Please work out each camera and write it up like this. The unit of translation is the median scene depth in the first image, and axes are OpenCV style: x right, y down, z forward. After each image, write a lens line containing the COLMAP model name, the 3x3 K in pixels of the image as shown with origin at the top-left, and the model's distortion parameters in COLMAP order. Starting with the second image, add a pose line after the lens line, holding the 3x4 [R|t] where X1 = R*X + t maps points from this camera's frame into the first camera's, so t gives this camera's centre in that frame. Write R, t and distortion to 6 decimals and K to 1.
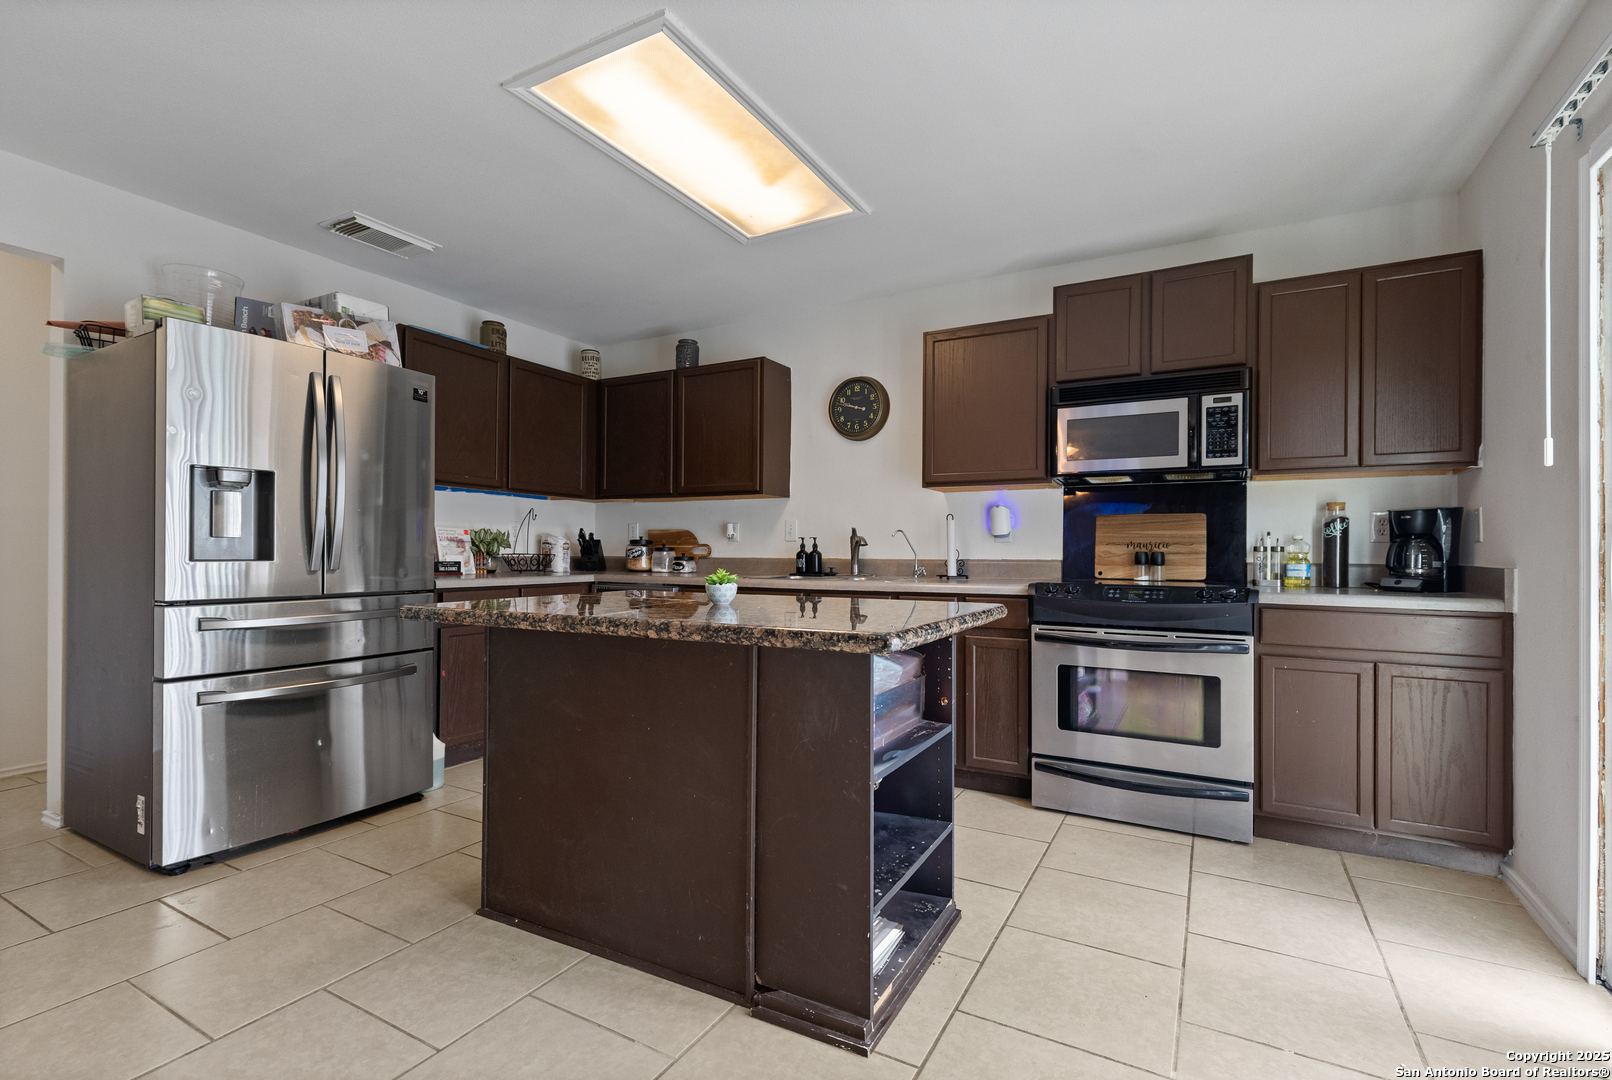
lens RADIAL K [[741.8, 0, 804.7], [0, 741.8, 542.4], [0, 0, 1]] dist [0.006701, 0.000734]
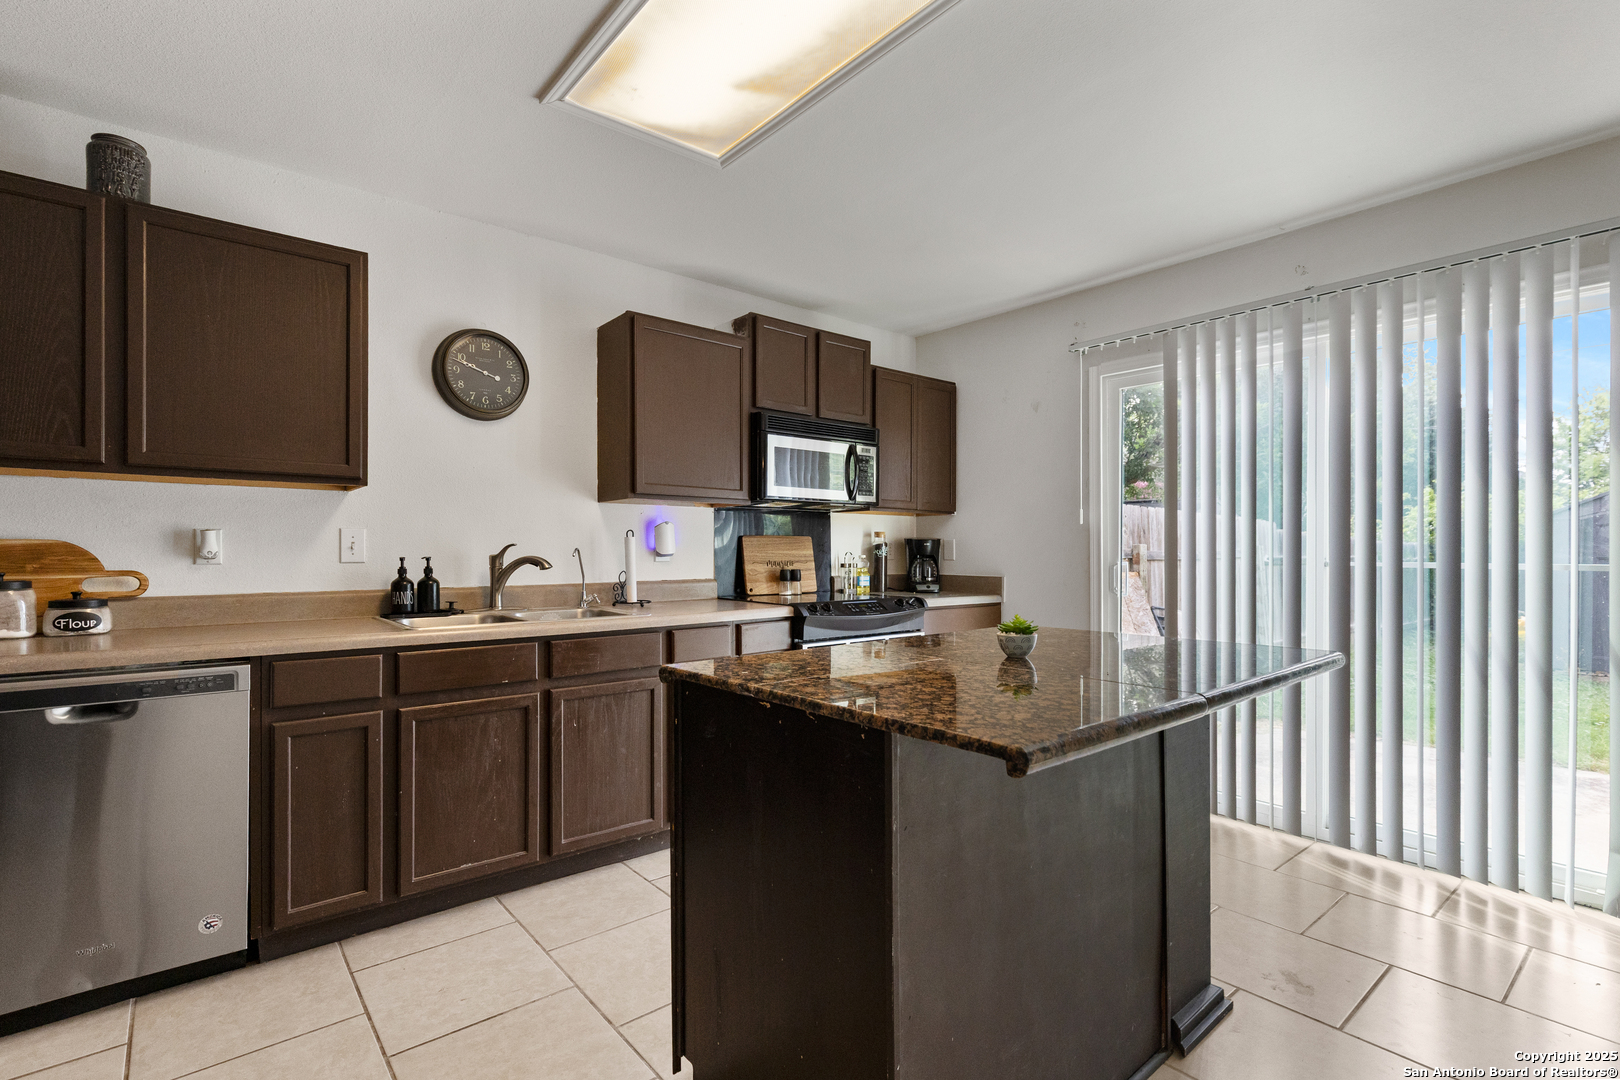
lens RADIAL K [[745.4, 0, 808.4], [0, 745.4, 550.6], [0, 0, 1]] dist [0.006701, 0.000734]
pose [[0.360982, -0.004533, 0.932562, -0.485354], [-0.007593, 0.999941, 0.007799, -0.020627], [-0.932542, -0.009896, 0.360926, 0.455056]]
